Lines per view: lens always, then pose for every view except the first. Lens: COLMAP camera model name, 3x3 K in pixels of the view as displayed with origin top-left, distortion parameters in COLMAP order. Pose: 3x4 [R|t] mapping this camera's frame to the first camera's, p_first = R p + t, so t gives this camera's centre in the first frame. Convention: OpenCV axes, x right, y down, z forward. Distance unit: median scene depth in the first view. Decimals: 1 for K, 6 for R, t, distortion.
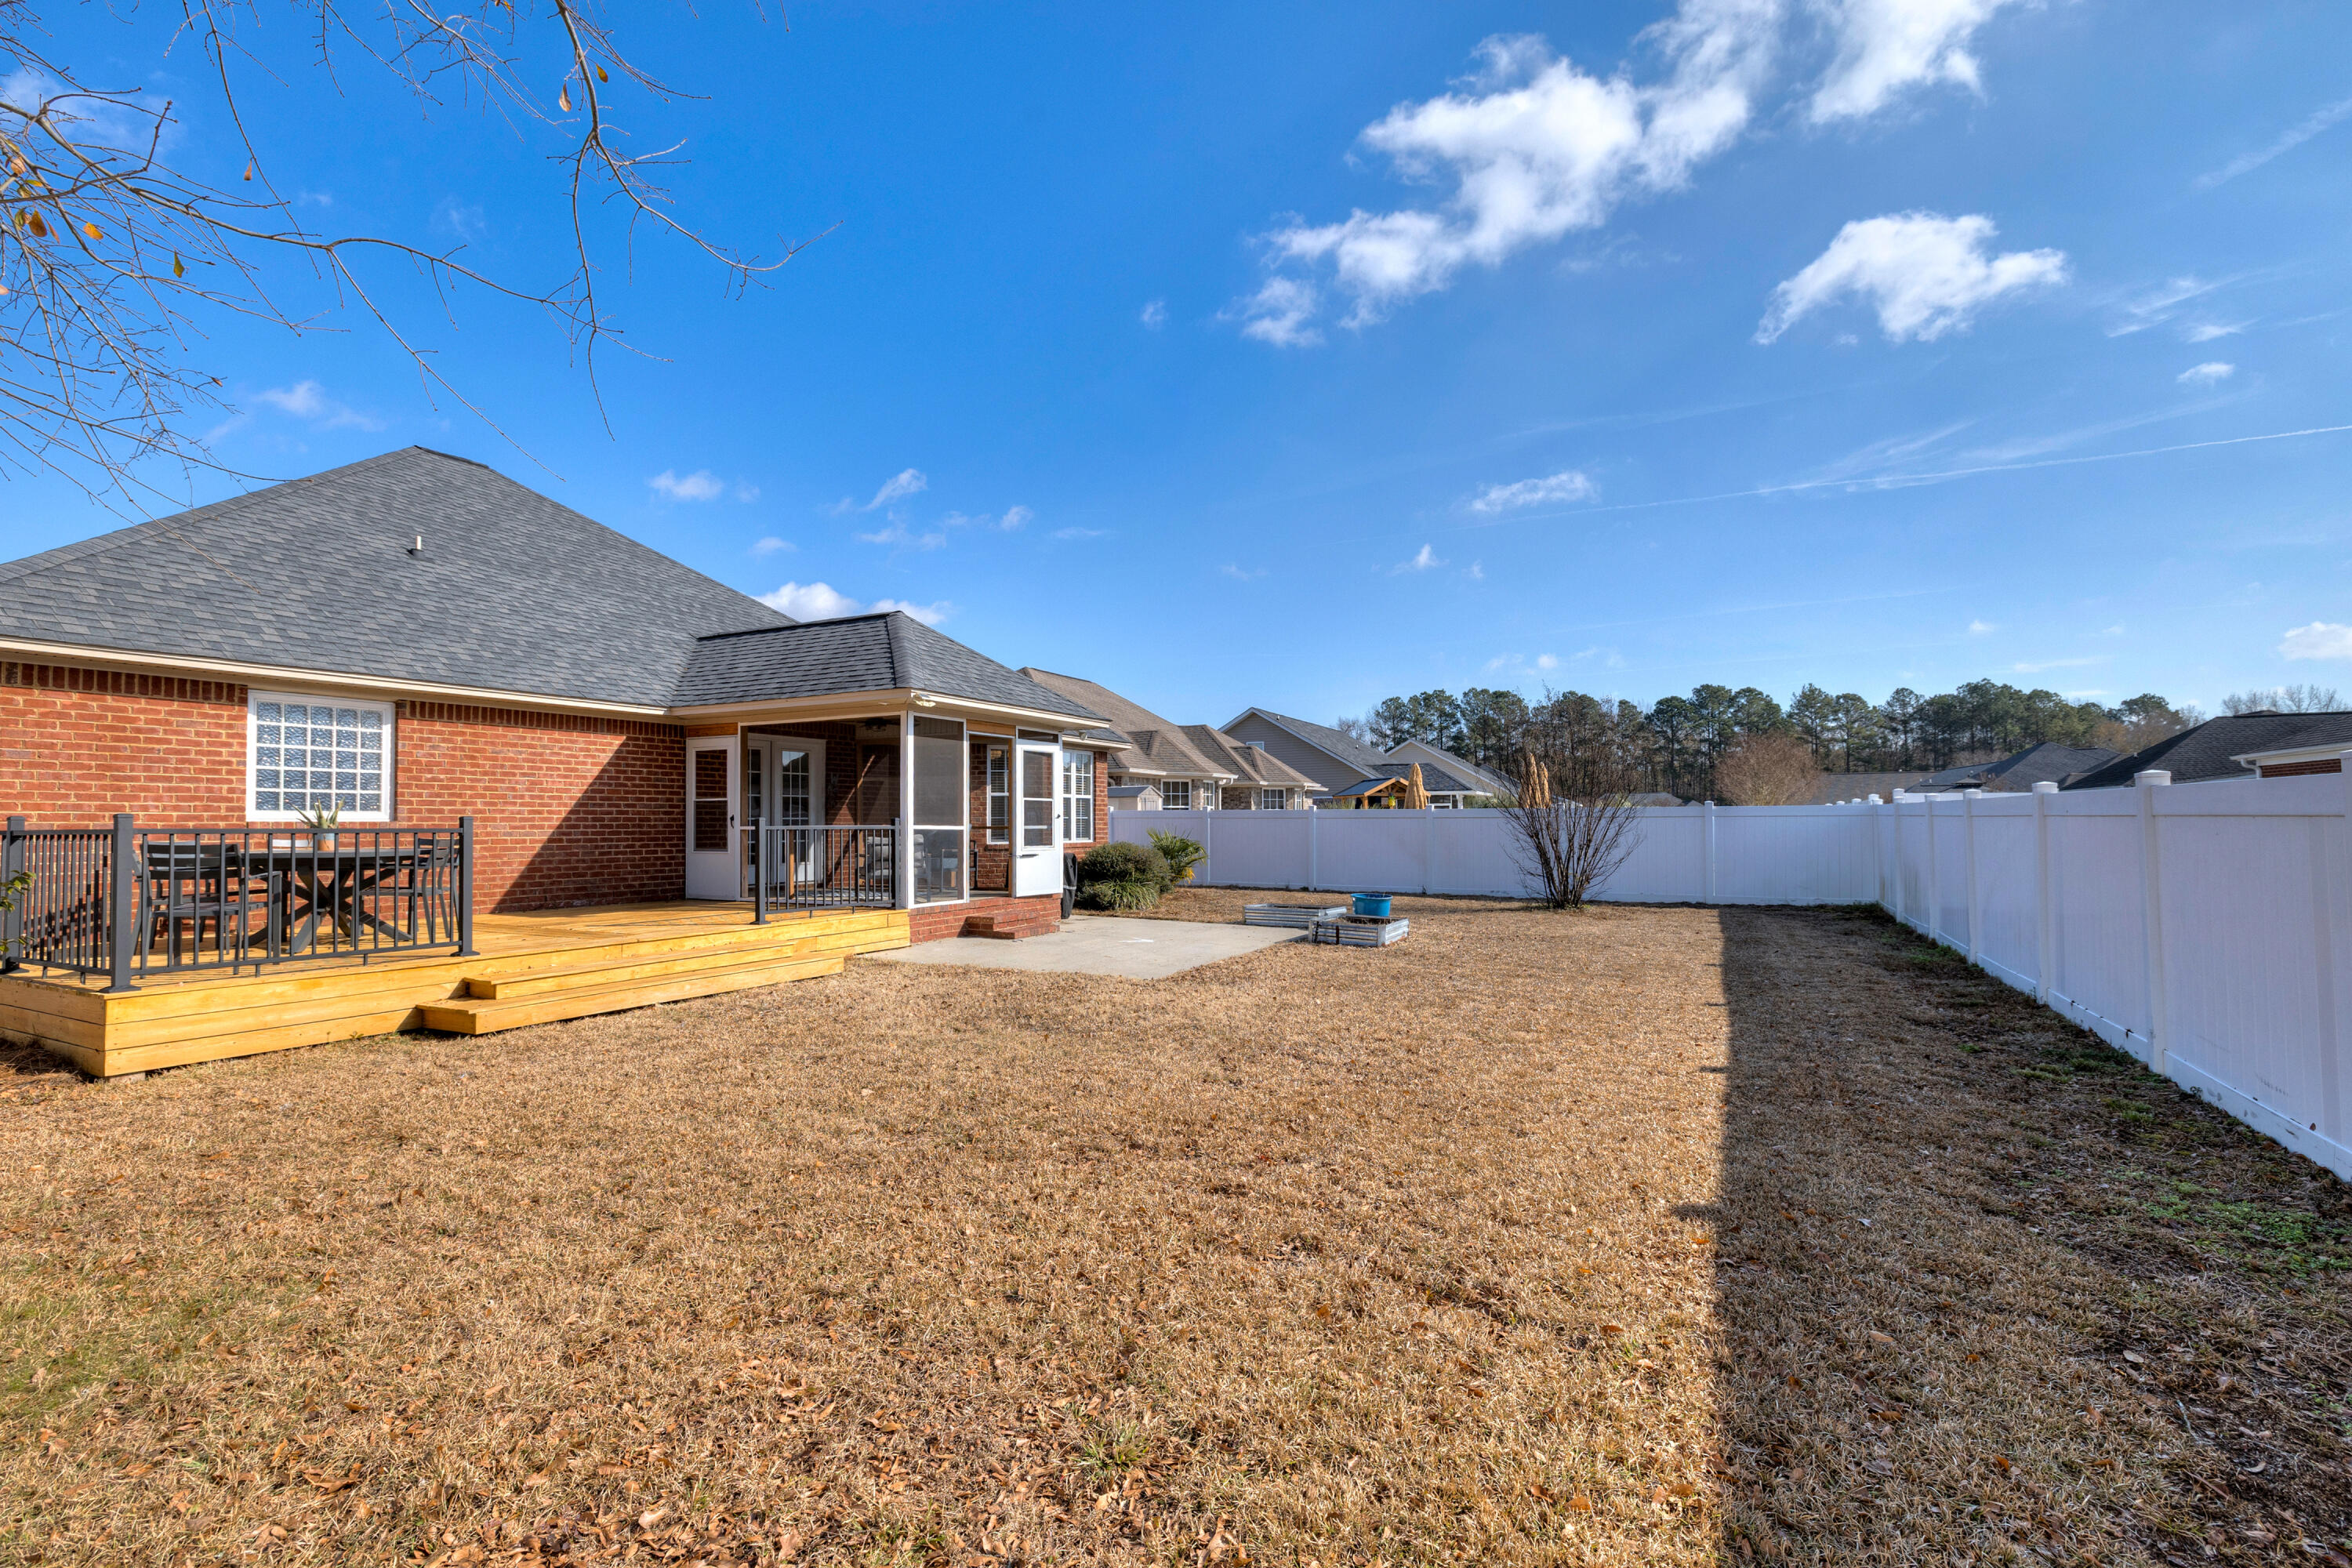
lens RADIAL K [[1034.5, 0, 1181.9], [0, 1034.5, 789.9], [0, 0, 1]] dist [0.003969, 0.000670]
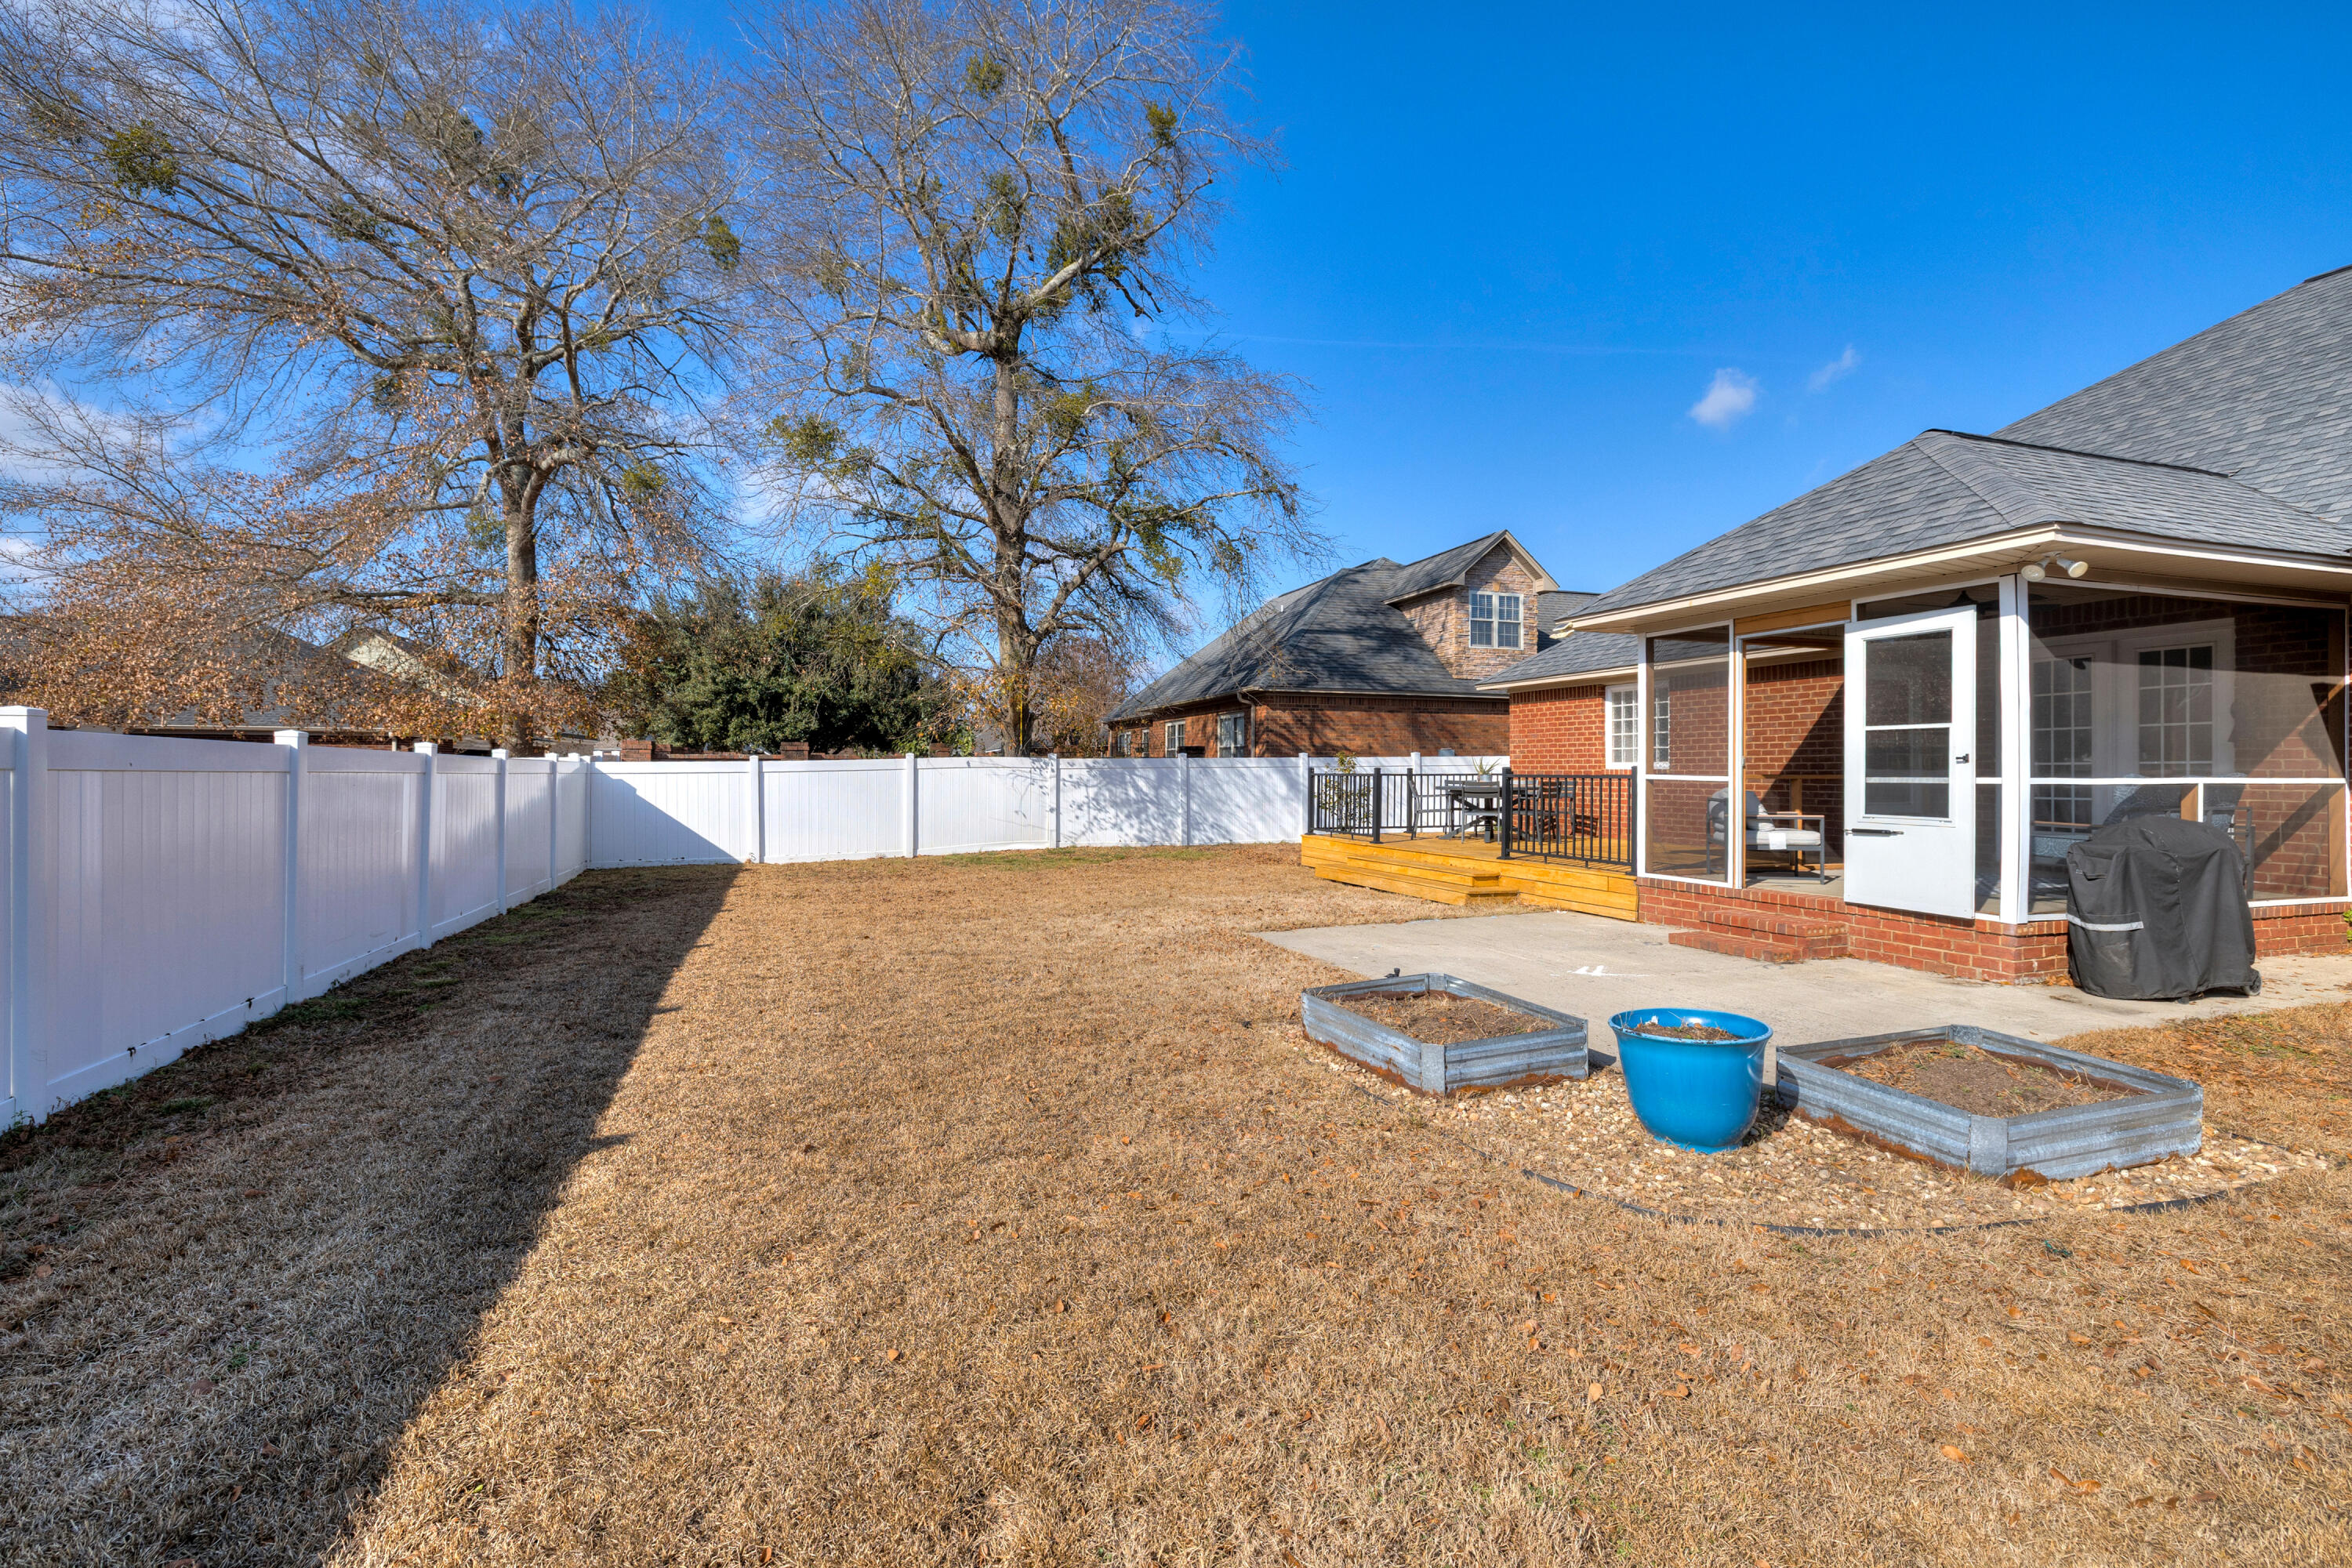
lens RADIAL K [[1034.5, 0, 1163.1], [0, 1034.5, 780.1], [0, 0, 1]] dist [0.003969, 0.000670]
pose [[-0.681952, 0.009892, -0.731330, 0.590723], [0.026154, 0.999599, -0.010868, 0.037823], [0.730929, -0.026539, -0.681937, 1.283004]]
